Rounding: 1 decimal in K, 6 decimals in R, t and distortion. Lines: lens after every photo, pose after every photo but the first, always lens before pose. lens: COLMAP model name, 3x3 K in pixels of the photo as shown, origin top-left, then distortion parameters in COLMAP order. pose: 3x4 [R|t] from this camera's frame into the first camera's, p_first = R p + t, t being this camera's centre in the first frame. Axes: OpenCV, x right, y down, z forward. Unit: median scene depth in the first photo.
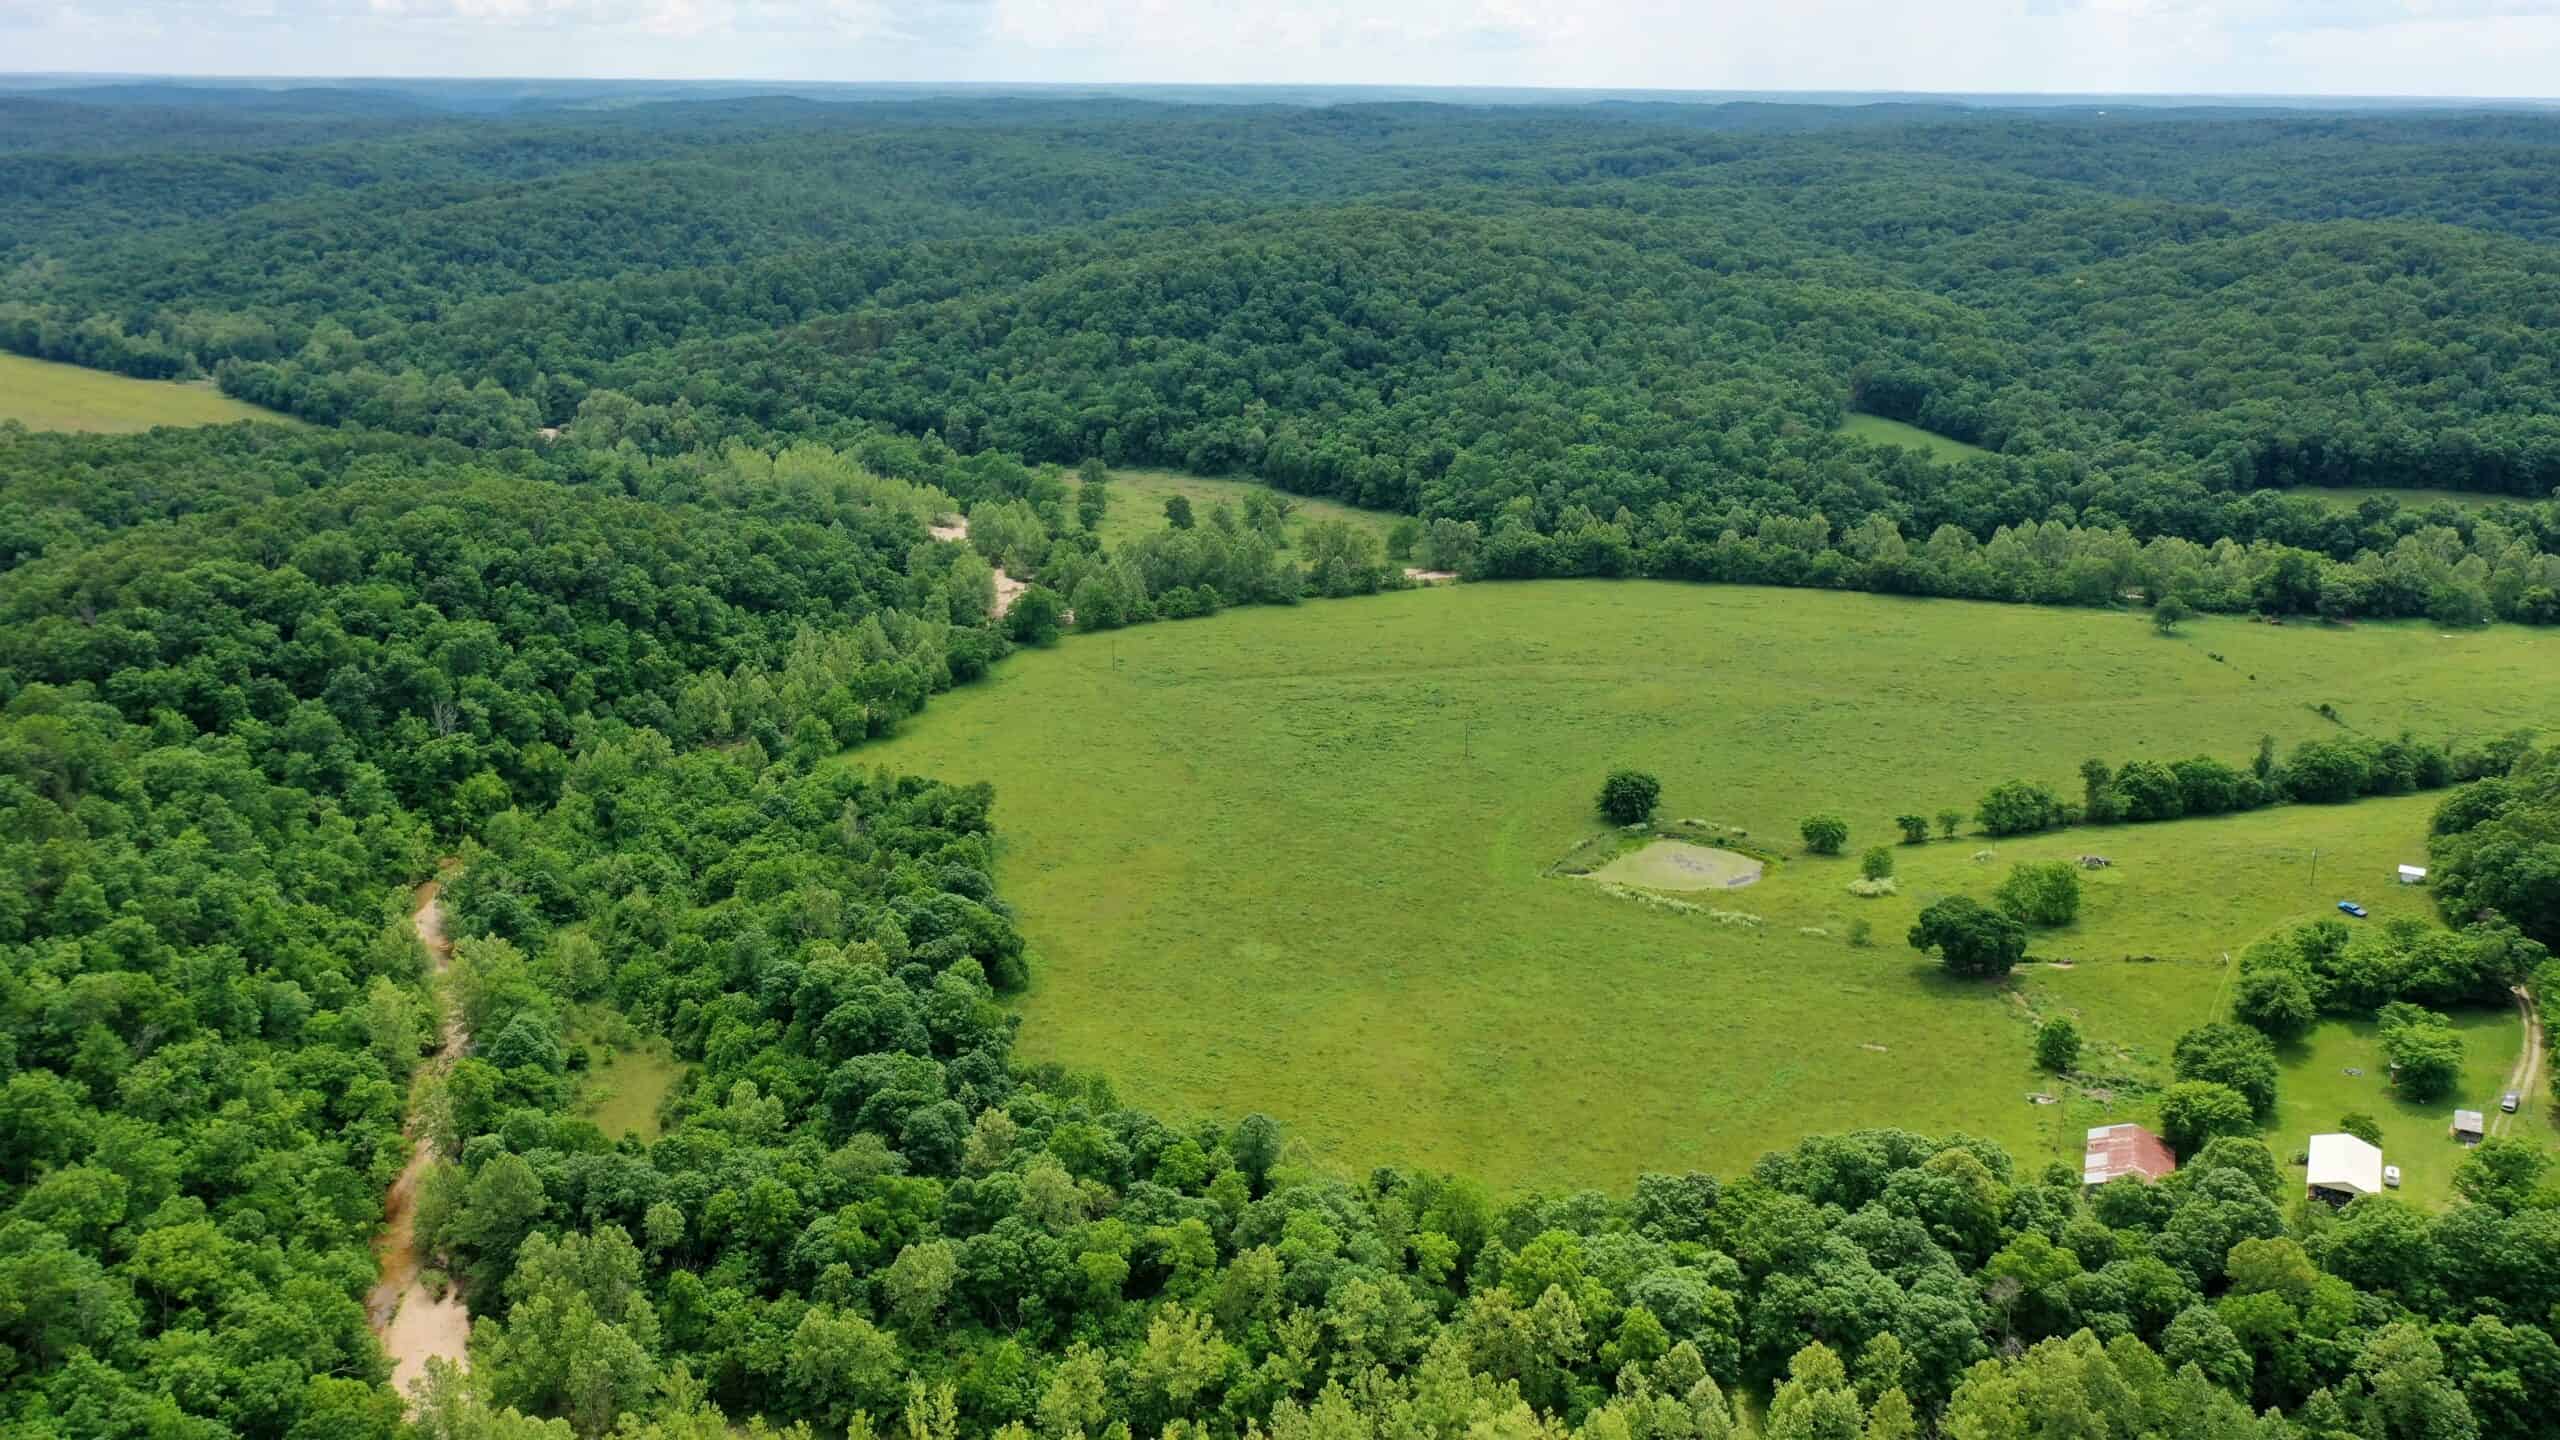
lens RADIAL K [[2022.3, 0, 1285.4], [0, 2022.3, 713.9], [0, 0, 1]] dist [-0.004997, 0.003795]
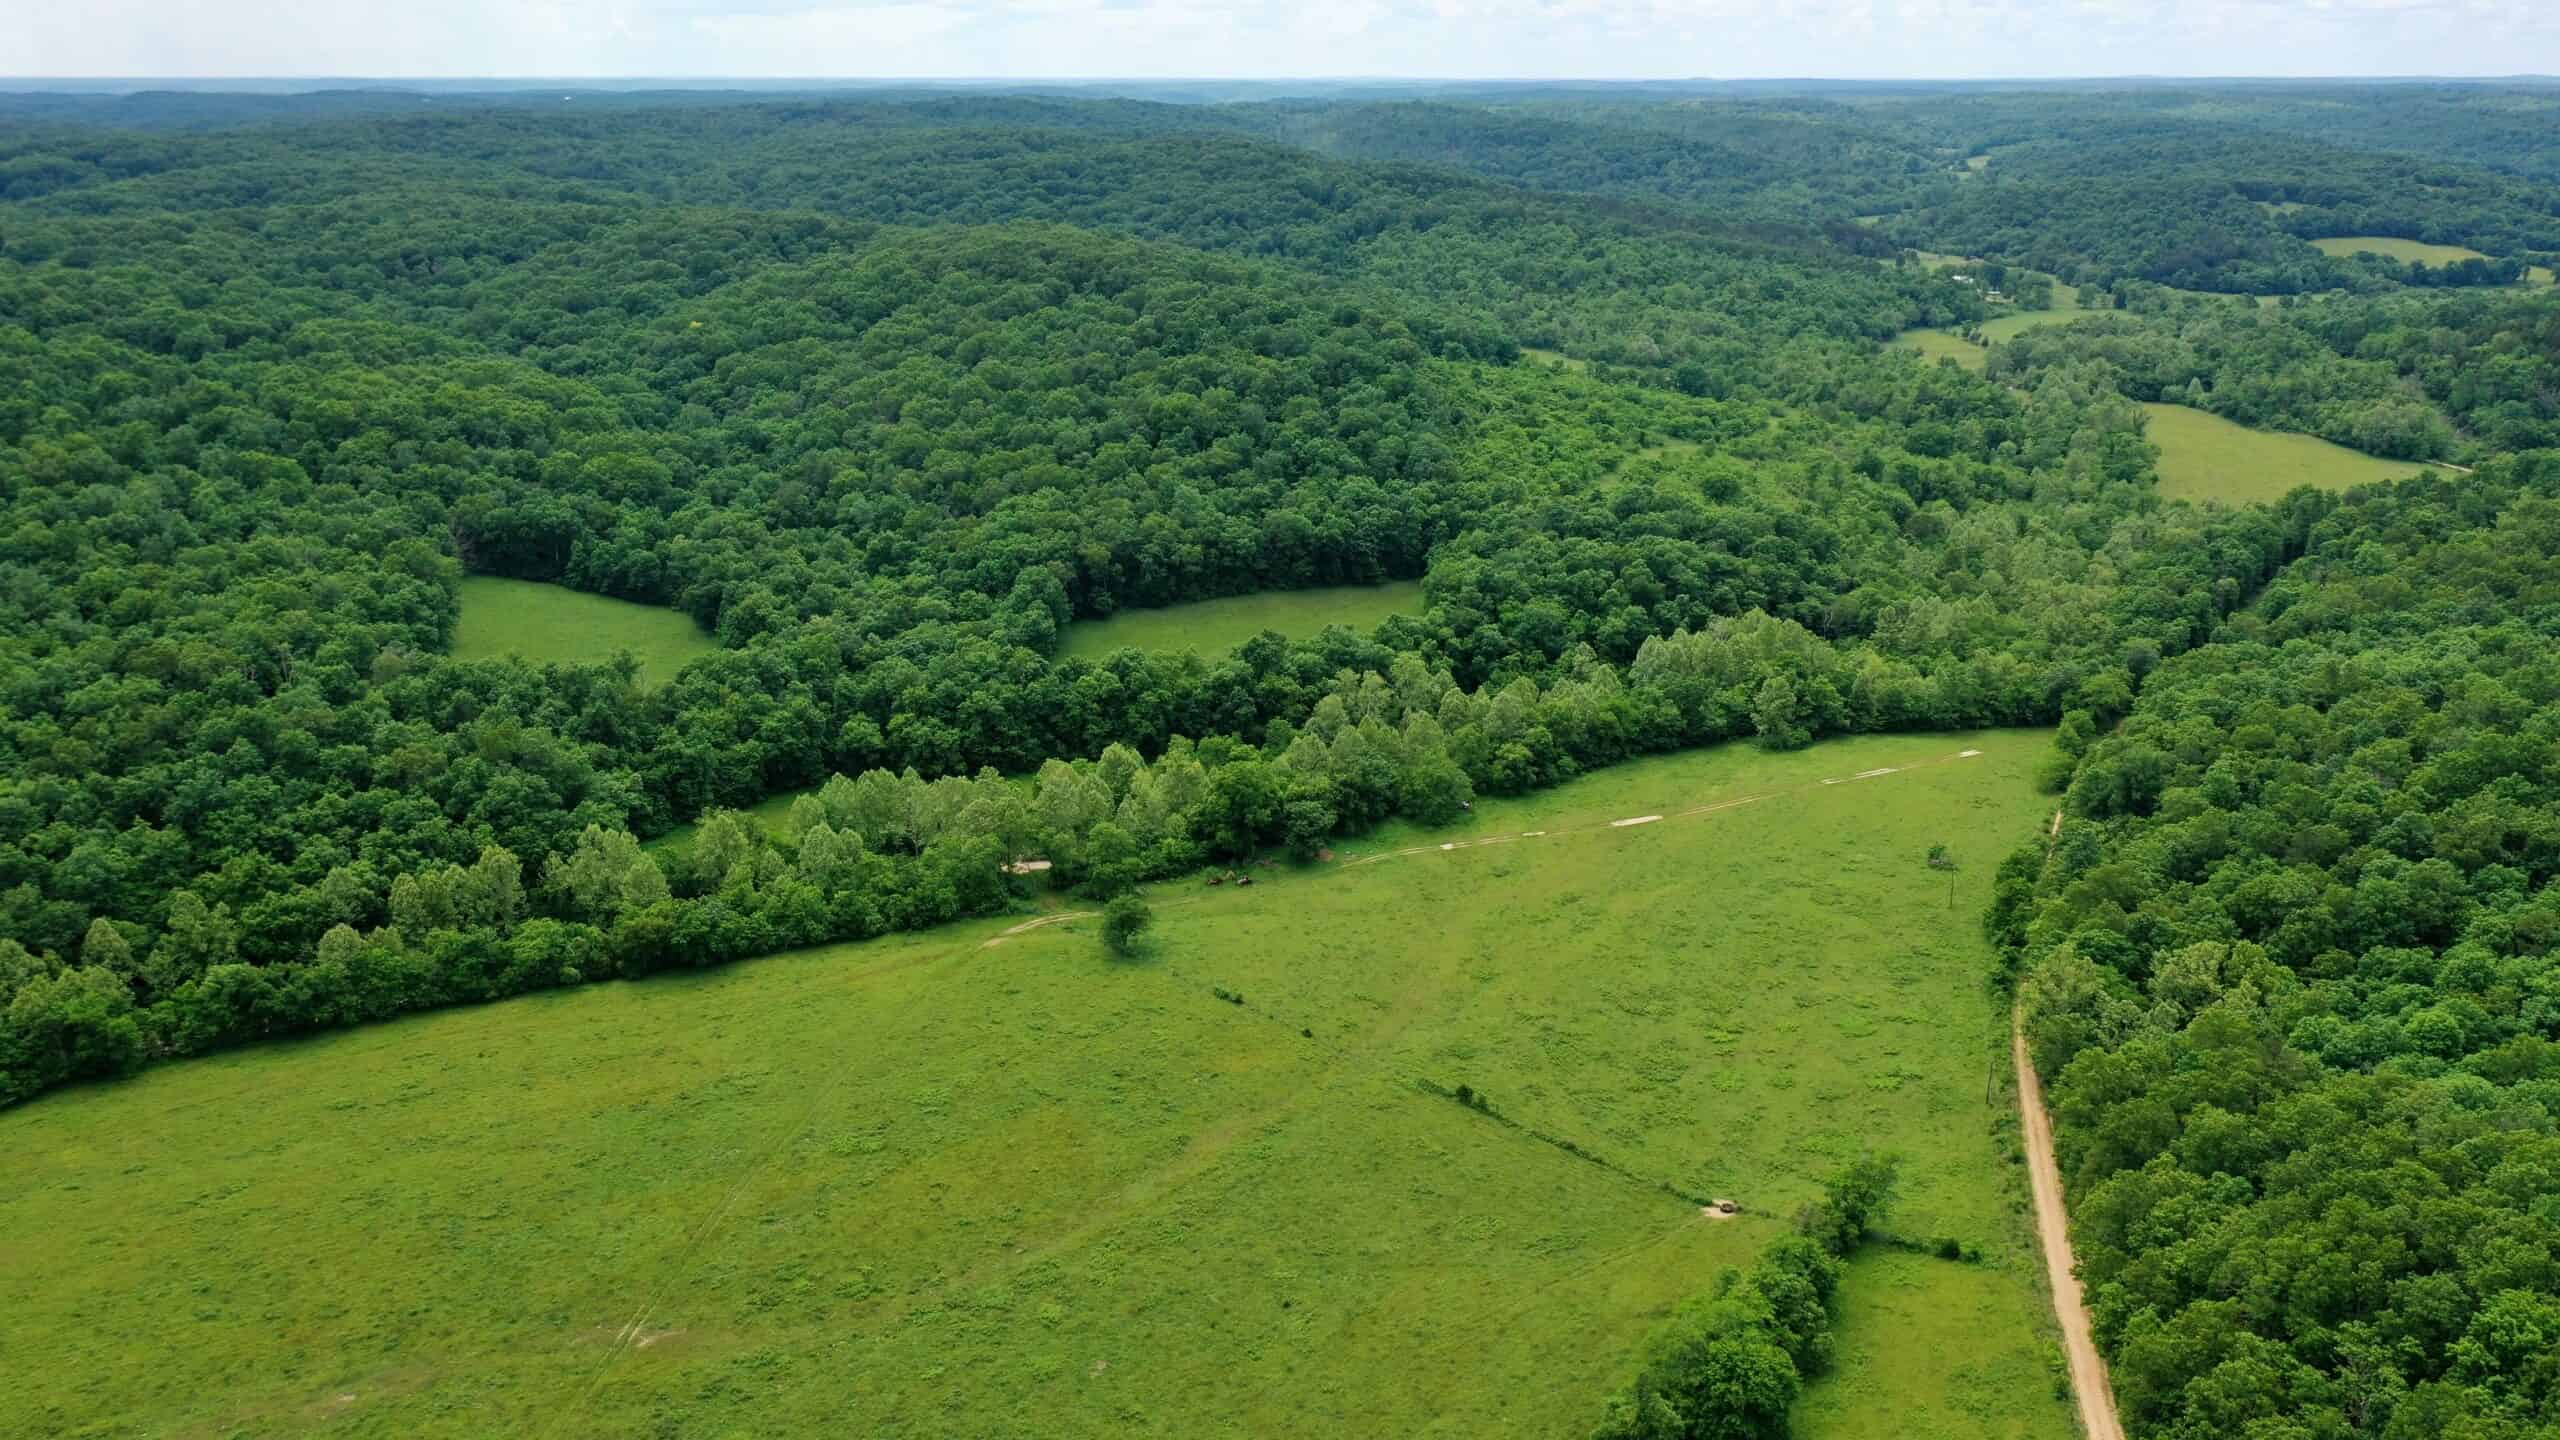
lens RADIAL K [[2022.3, 0, 1283.0], [0, 2022.3, 723.4], [0, 0, 1]] dist [-0.009218, 0.008670]
pose [[0.762147, -0.204155, 0.614372, 0.091874], [0.197151, 0.977094, 0.080116, -0.130296], [-0.616656, 0.060064, 0.784938, 0.416092]]
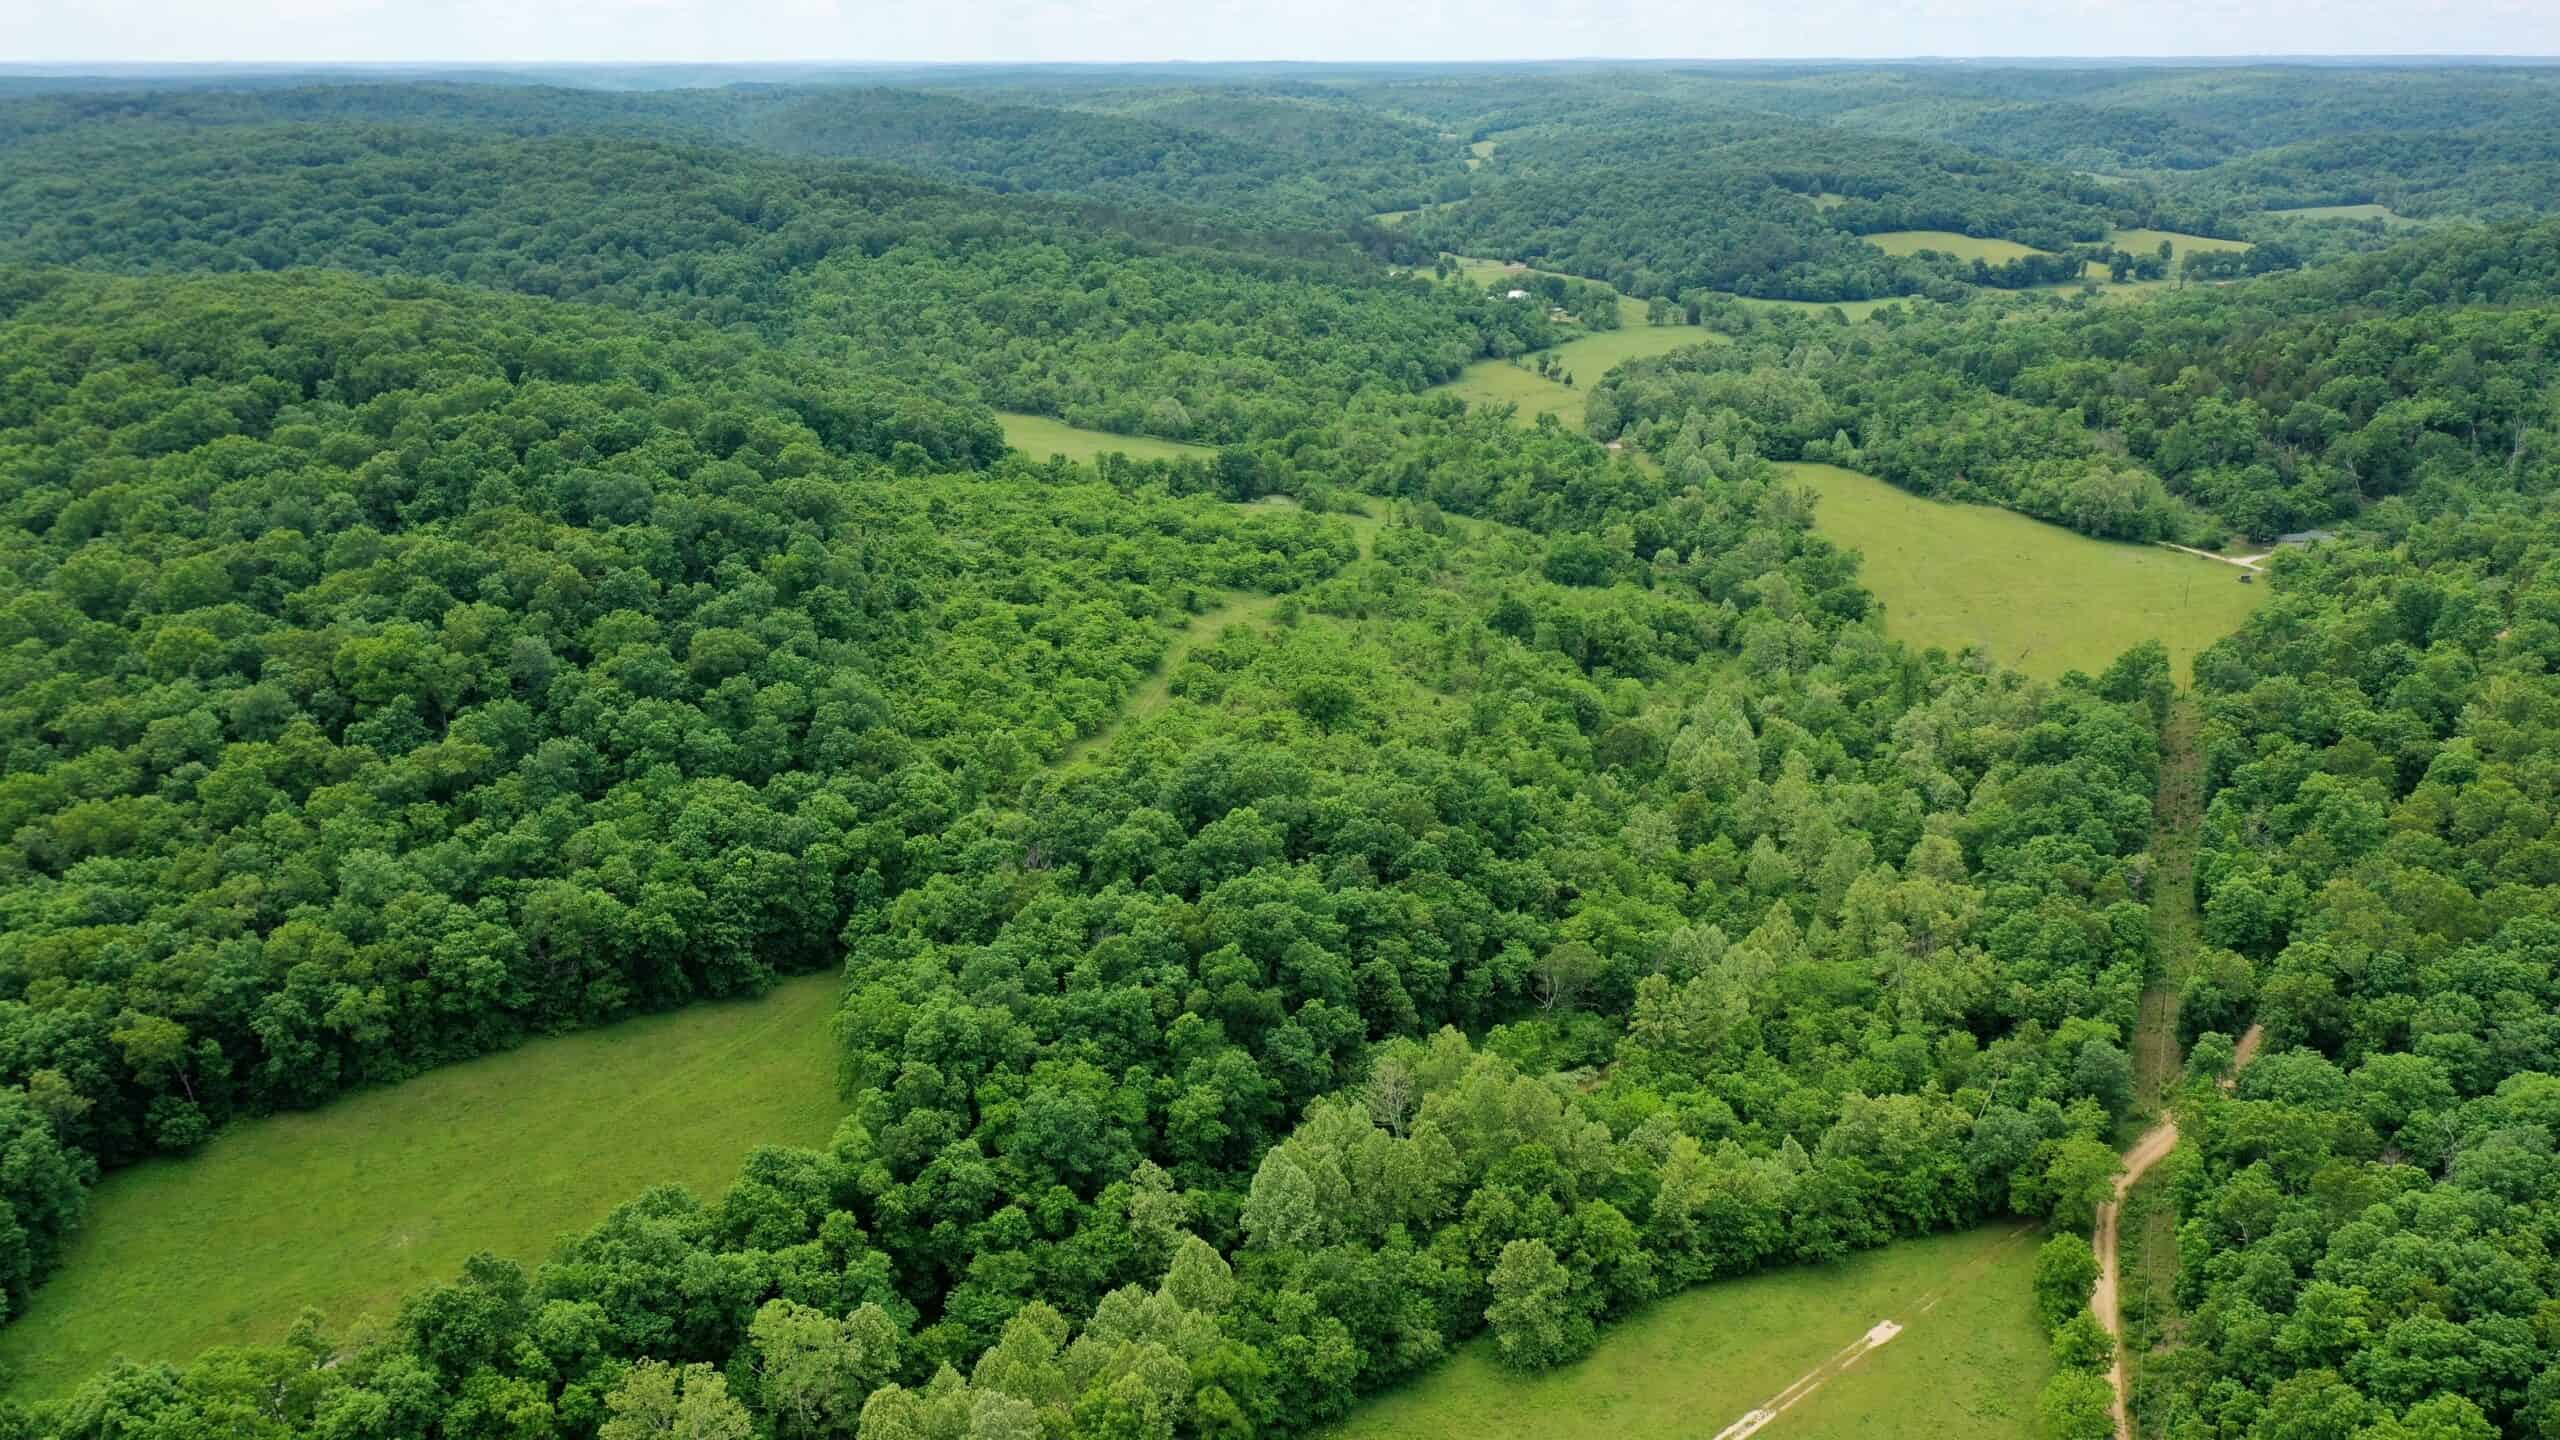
lens RADIAL K [[2022.3, 0, 1285.4], [0, 2022.3, 713.9], [0, 0, 1]] dist [-0.004997, 0.003795]
pose [[0.582378, -0.257707, 0.770988, 0.377665], [0.245695, 0.959865, 0.135251, -0.204318], [-0.774900, 0.110661, 0.622322, 0.658929]]
